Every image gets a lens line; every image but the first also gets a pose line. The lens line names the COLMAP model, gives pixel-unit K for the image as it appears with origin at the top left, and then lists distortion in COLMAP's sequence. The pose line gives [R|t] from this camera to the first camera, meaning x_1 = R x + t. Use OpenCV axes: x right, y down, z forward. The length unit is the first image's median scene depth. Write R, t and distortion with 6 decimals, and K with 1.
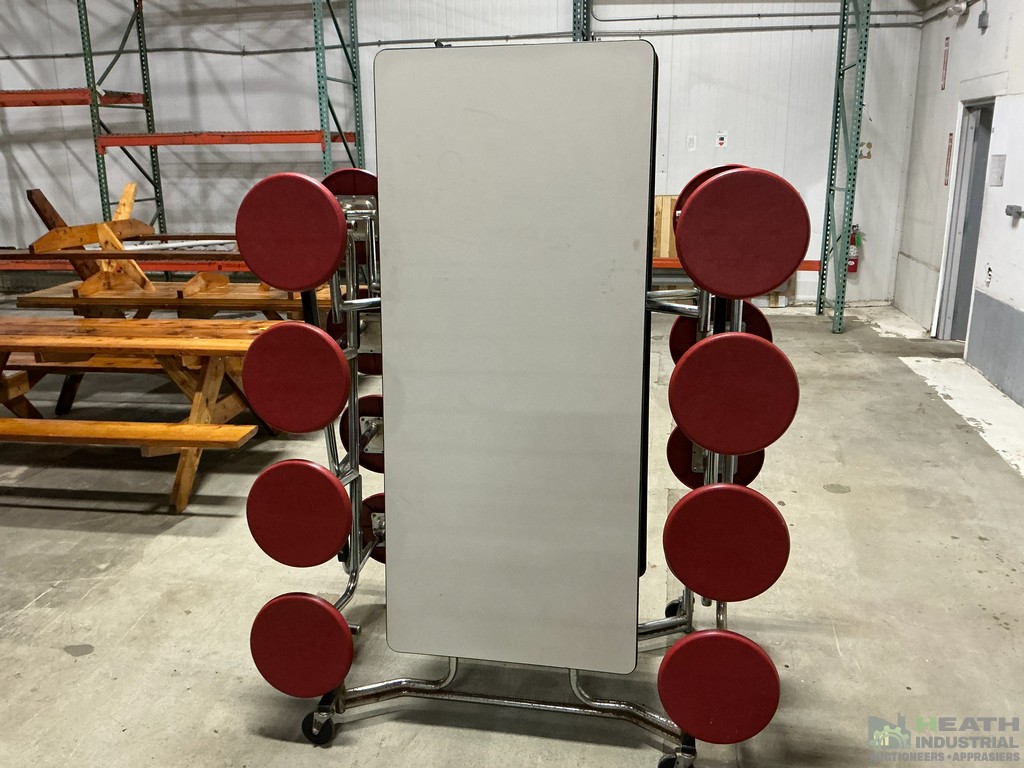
lens RADIAL K [[857.5, 0, 512.0], [0, 857.5, 384.0], [0, 0, 1]] dist [0.137025, -0.310611]
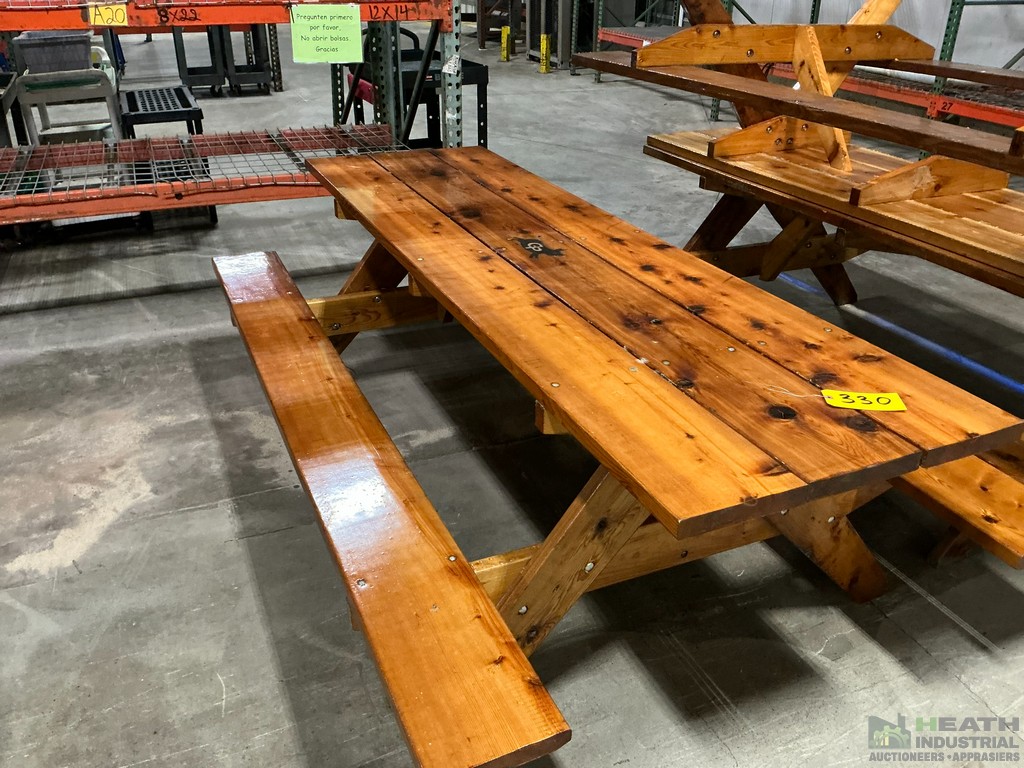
lens RADIAL K [[857.5, 0, 512.0], [0, 857.5, 384.0], [0, 0, 1]] dist [0.137025, -0.310611]
pose [[0.528776, 0.403956, -0.746469, -0.095613], [-0.242316, 0.914725, 0.323359, -0.132270], [0.813436, 0.009897, 0.581570, 0.642335]]
